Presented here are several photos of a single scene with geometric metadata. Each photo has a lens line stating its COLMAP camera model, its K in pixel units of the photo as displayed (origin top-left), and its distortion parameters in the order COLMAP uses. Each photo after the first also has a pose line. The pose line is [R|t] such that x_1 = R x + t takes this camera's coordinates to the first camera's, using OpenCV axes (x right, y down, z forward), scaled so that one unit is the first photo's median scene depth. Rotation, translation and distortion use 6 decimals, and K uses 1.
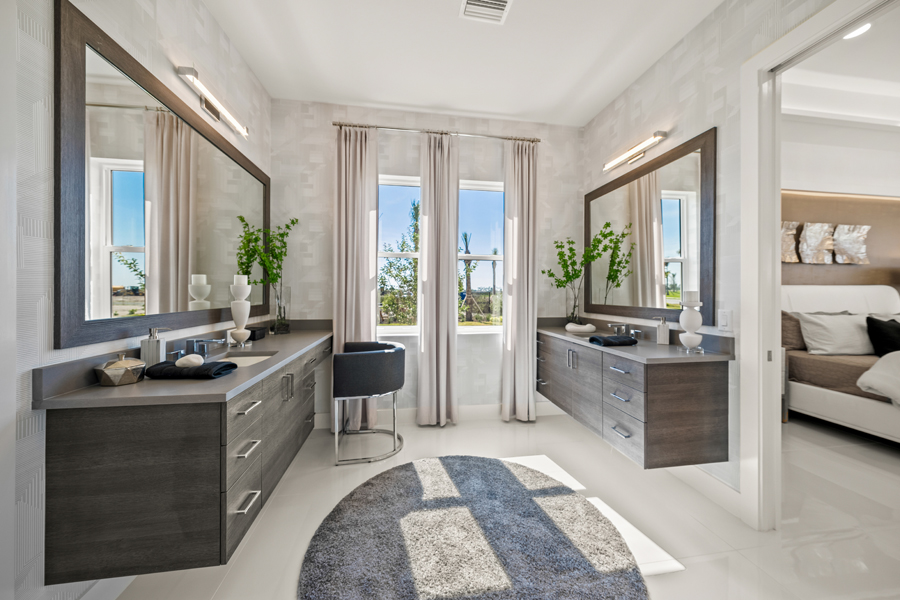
lens RADIAL K [[323.3, 0, 450.5], [0, 323.3, 294.2], [0, 0, 1]] dist [-0.000911, 0.000202]
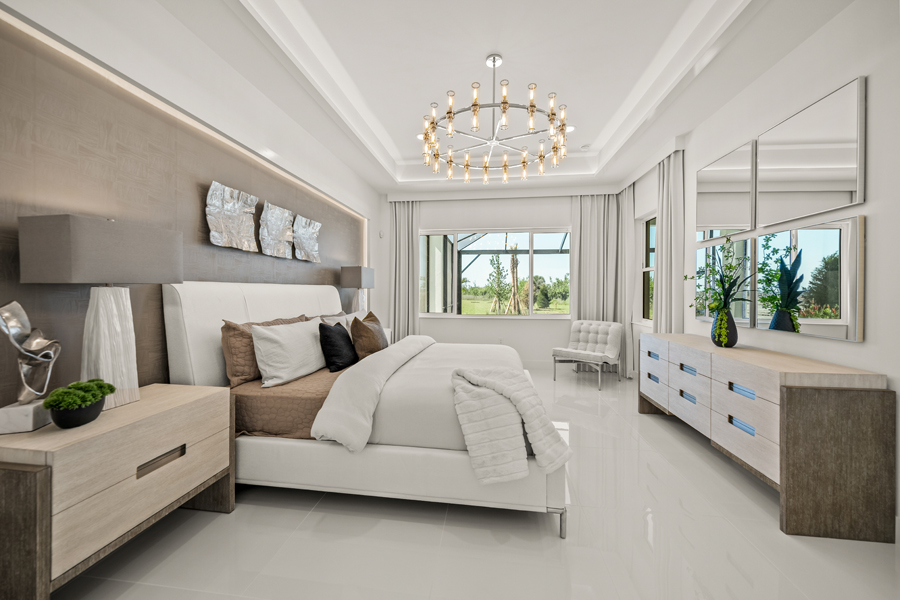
lens RADIAL K [[323.3, 0, 451.4], [0, 323.3, 294.2], [0, 0, 1]] dist [-0.000911, 0.000202]
pose [[0.264904, -0.008736, 0.964235, 0.475754], [-0.000773, 0.999957, 0.009272, -0.009756], [-0.964274, -0.003201, 0.264886, 0.373320]]
